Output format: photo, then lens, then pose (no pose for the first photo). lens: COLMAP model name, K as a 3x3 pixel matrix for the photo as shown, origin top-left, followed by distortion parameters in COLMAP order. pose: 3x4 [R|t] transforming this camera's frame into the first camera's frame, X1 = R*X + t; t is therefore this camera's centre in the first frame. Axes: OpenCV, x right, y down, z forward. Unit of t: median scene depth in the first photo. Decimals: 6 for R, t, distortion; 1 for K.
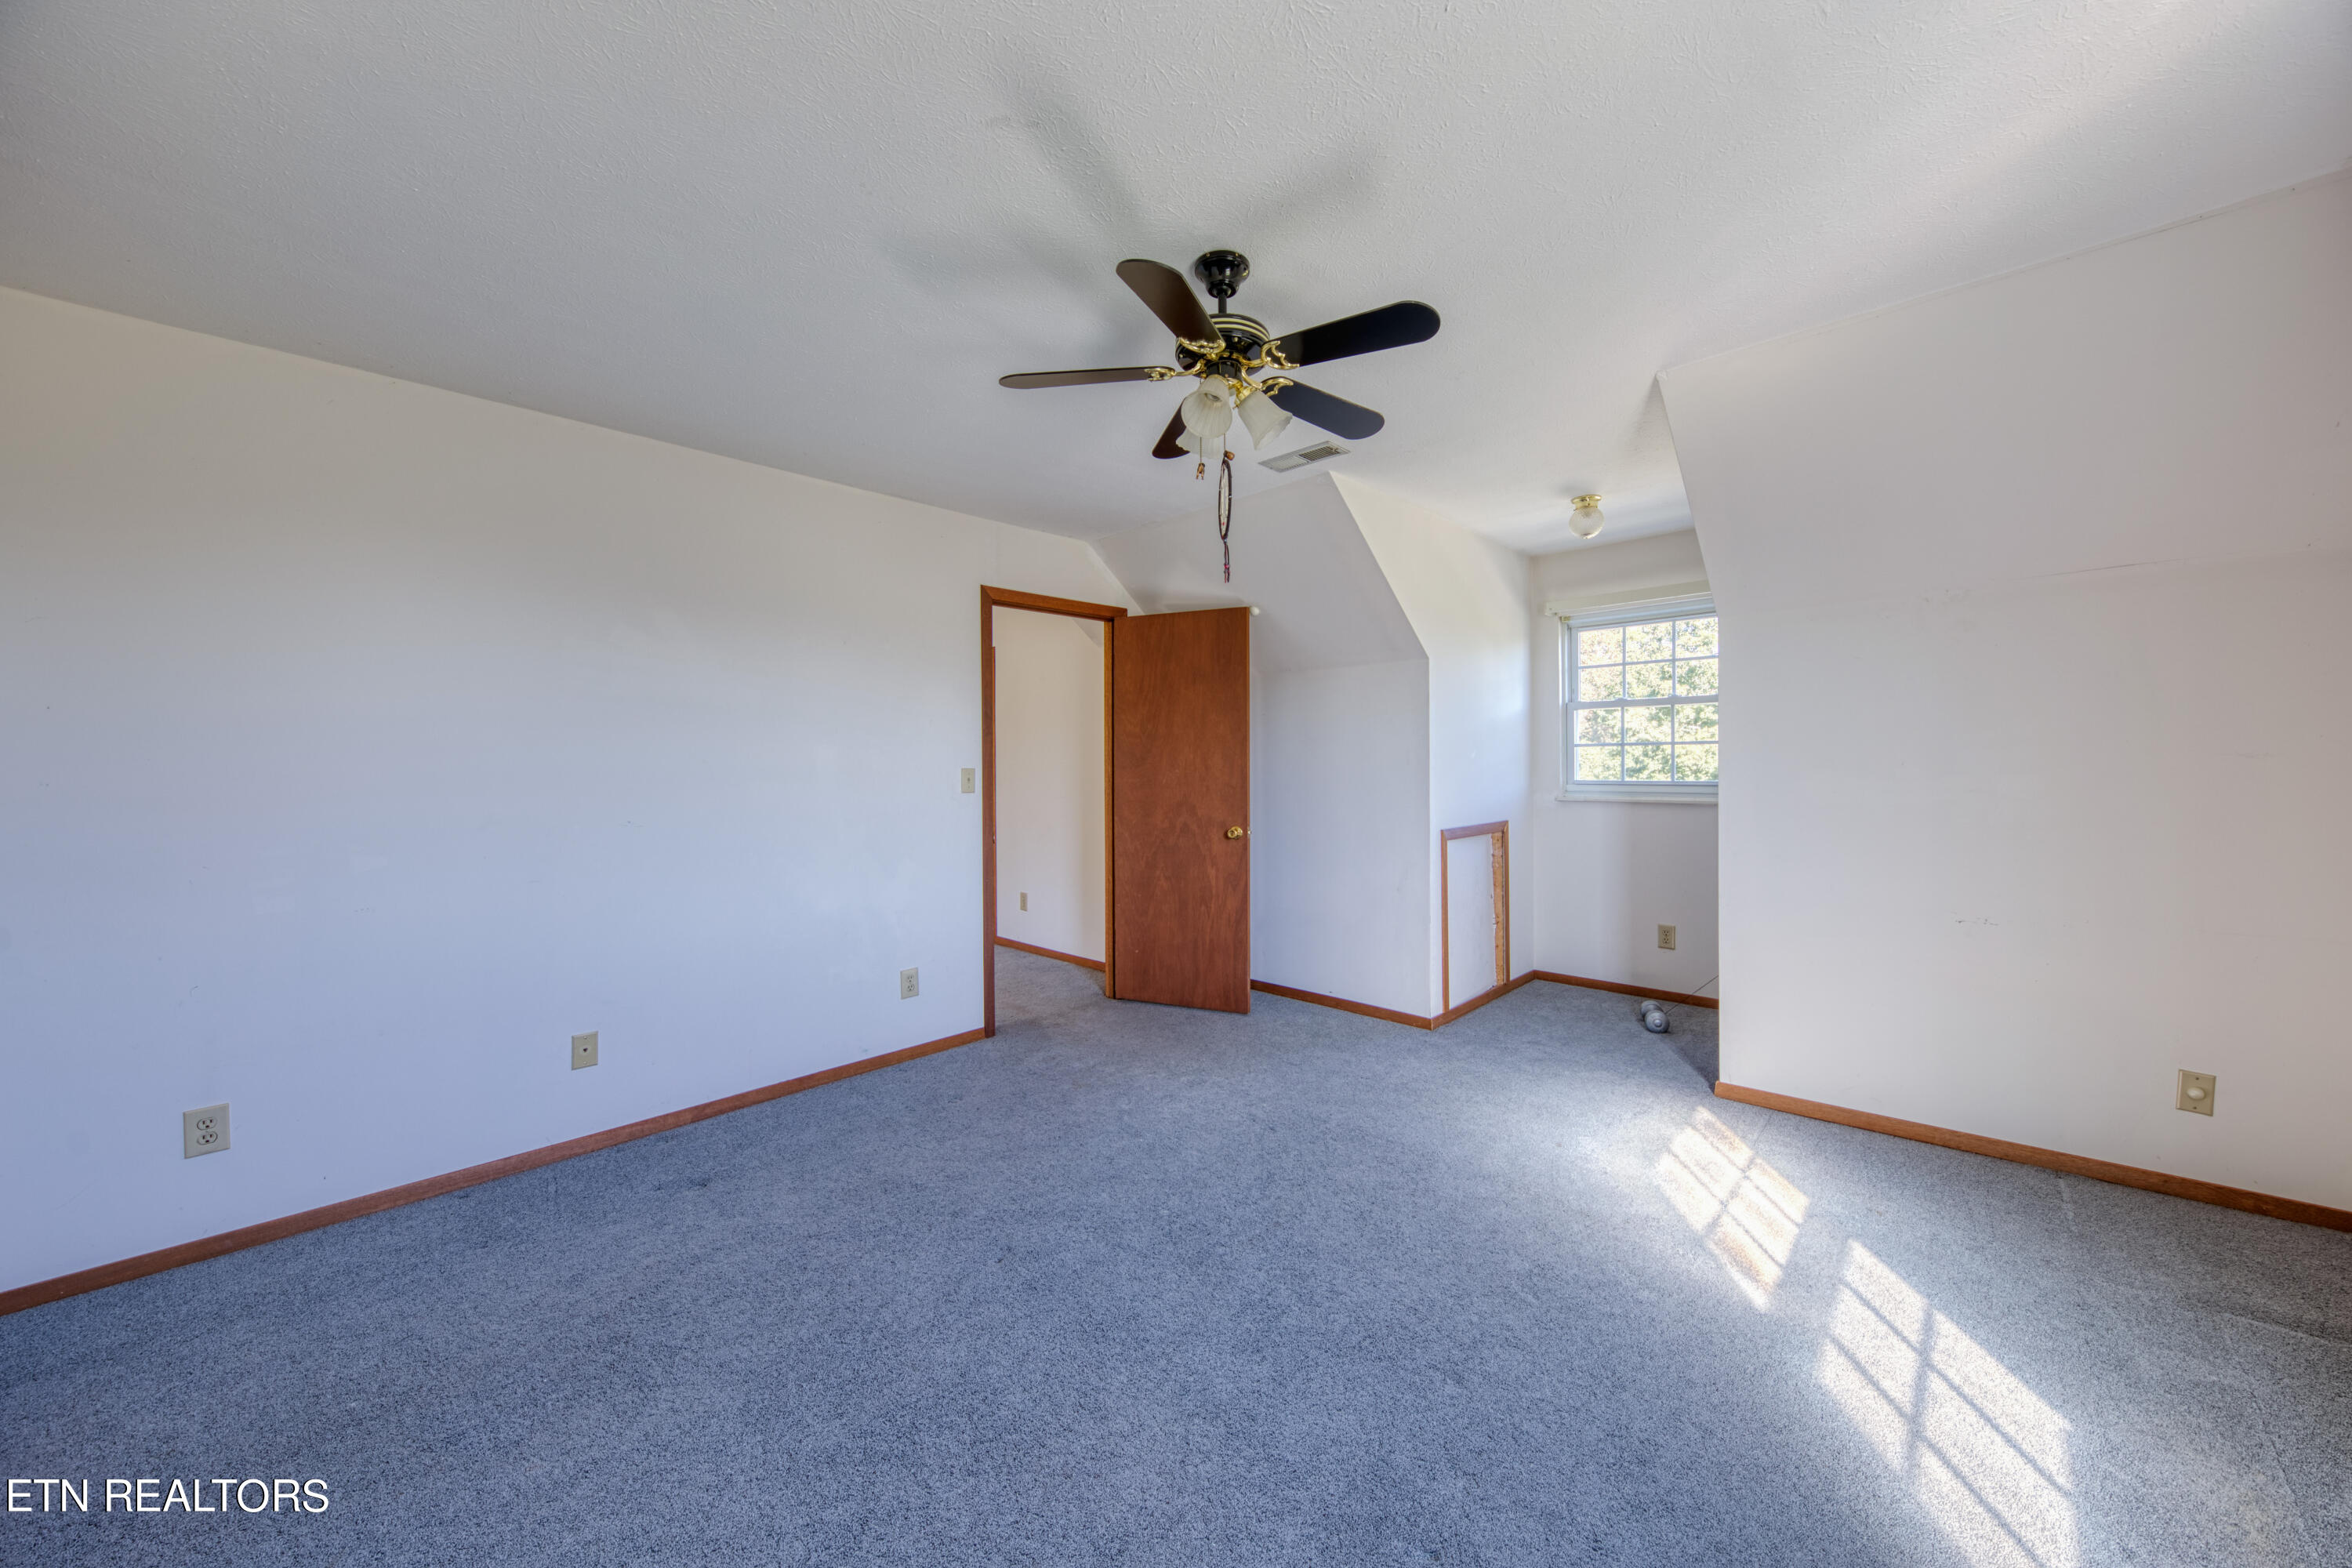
lens RADIAL K [[817.7, 0, 1180.4], [0, 817.7, 795.9], [0, 0, 1]] dist [0.008005, 0.000011]
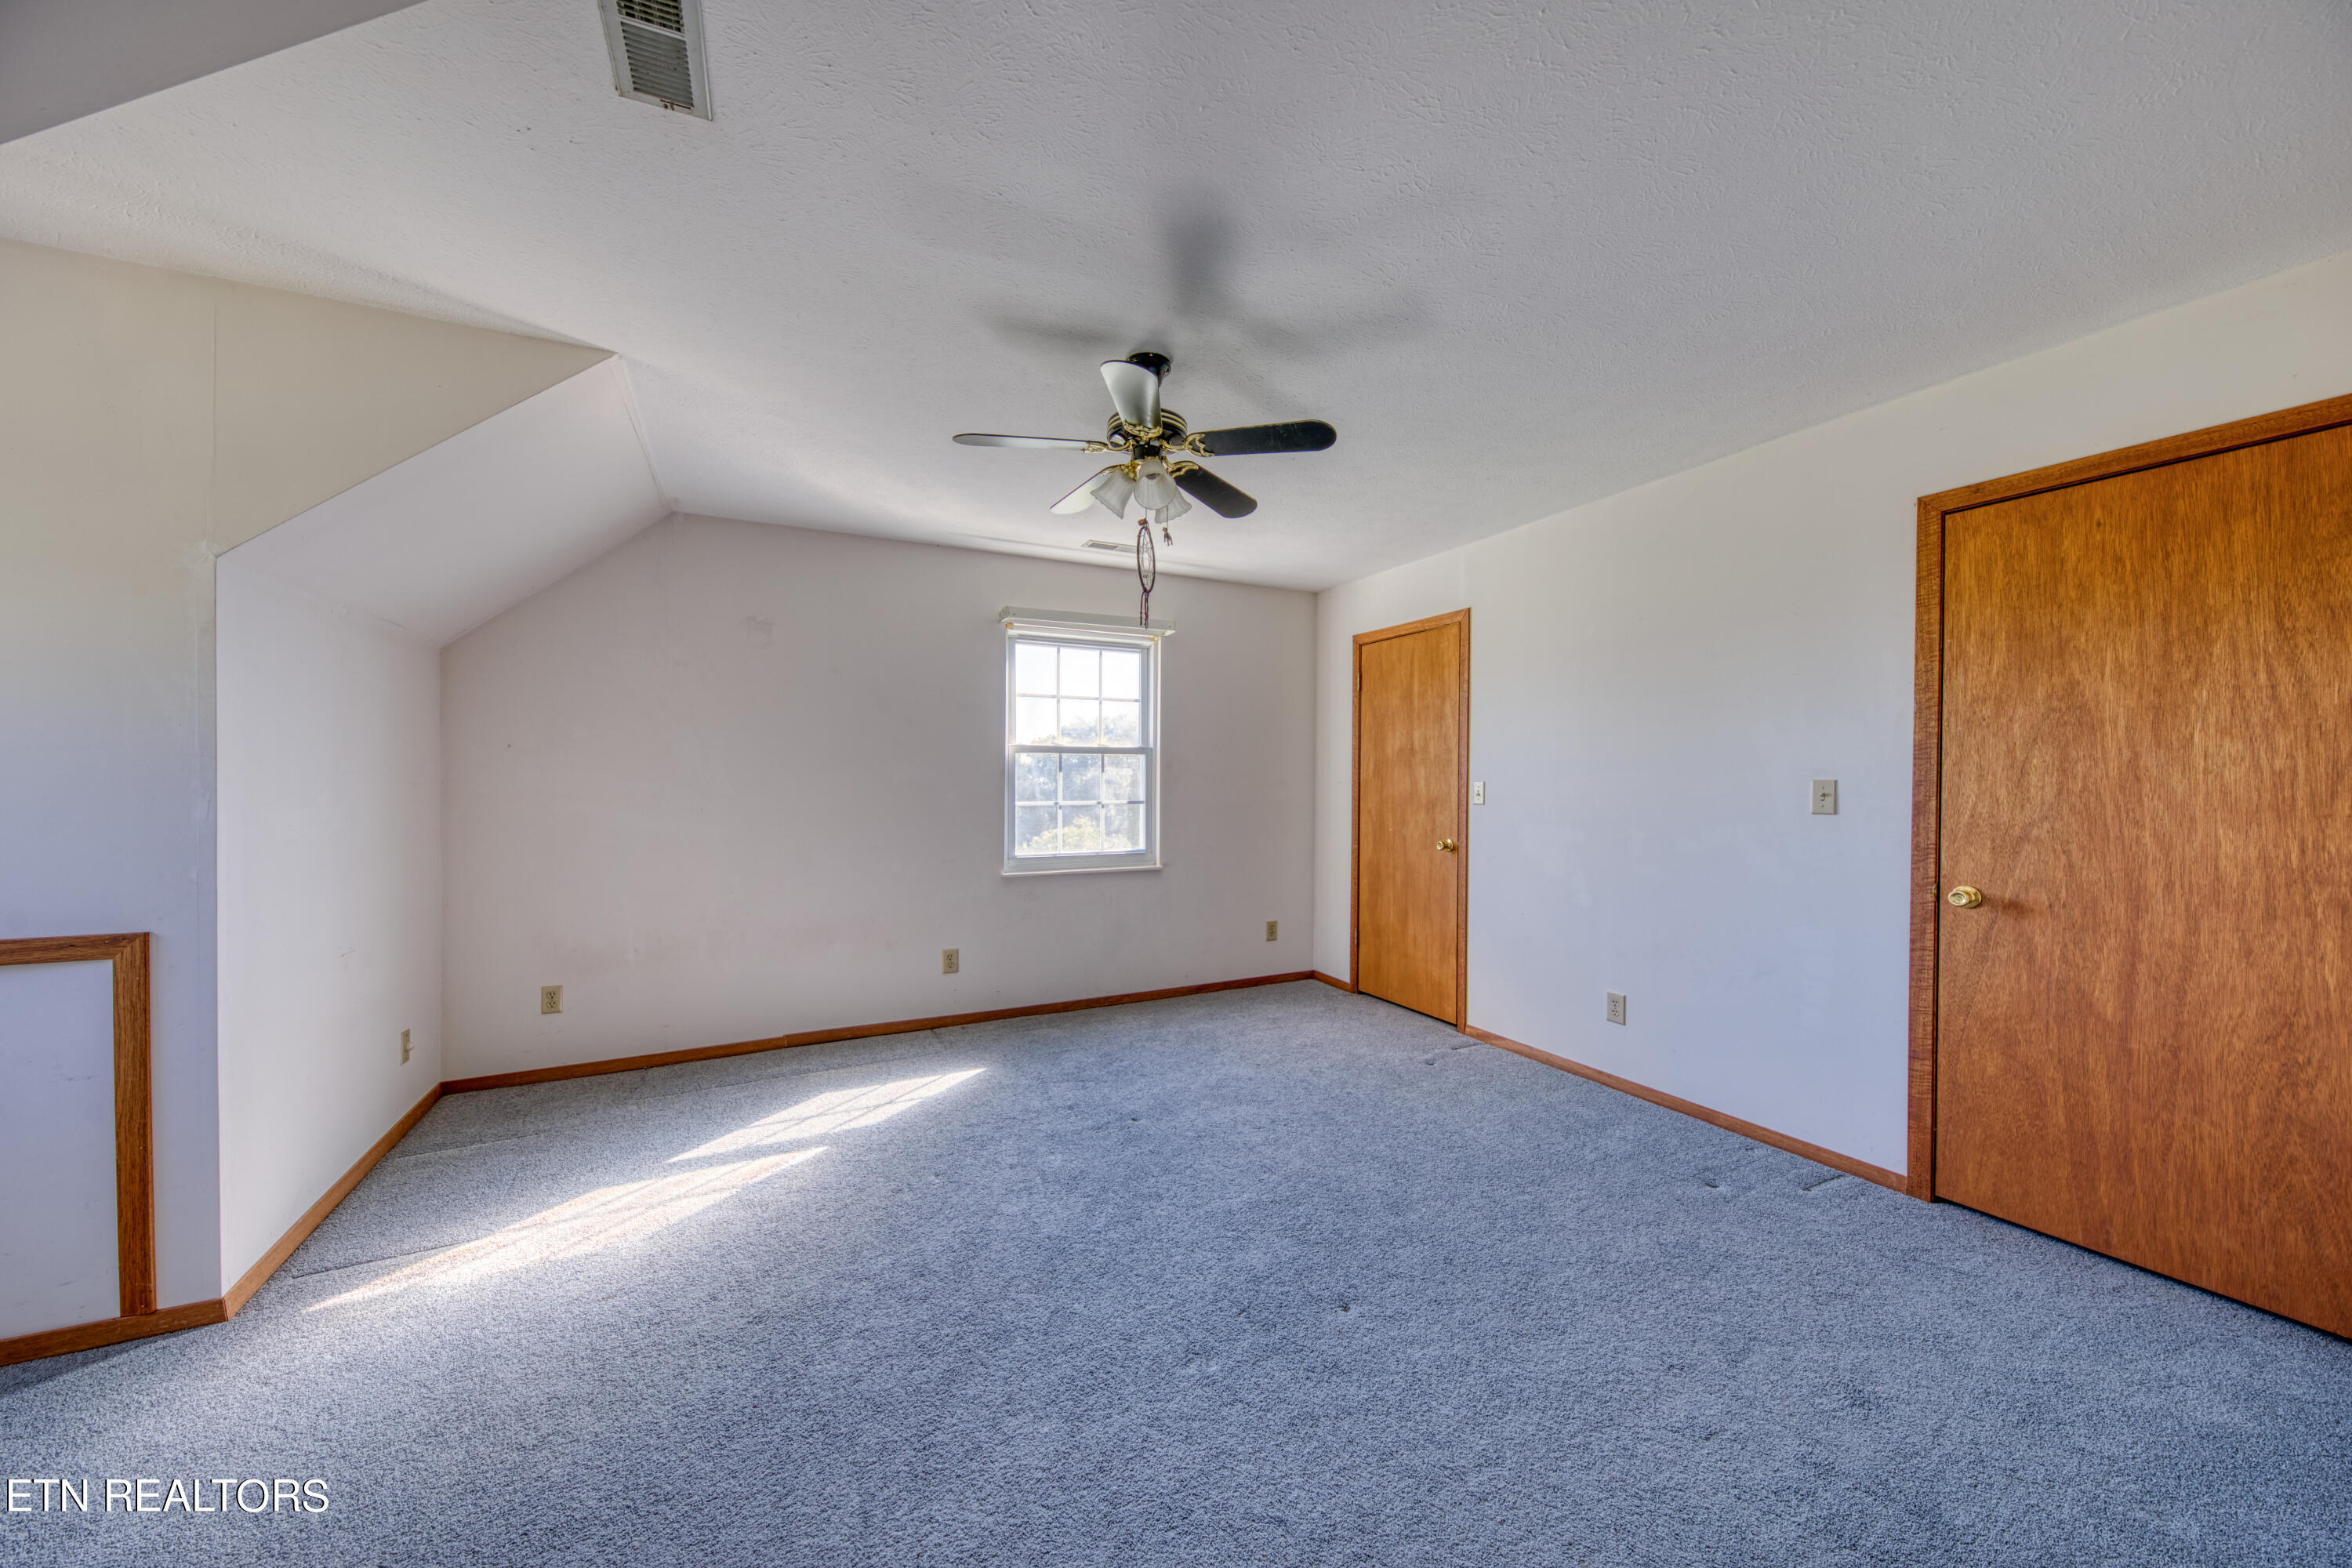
lens RADIAL K [[817.7, 0, 1180.4], [0, 817.7, 795.9], [0, 0, 1]] dist [0.008005, 0.000011]
pose [[-0.955011, -0.000450, 0.296571, -0.340832], [0.013376, 0.998916, 0.044588, -0.076935], [-0.296270, 0.046549, -0.953969, 2.075678]]
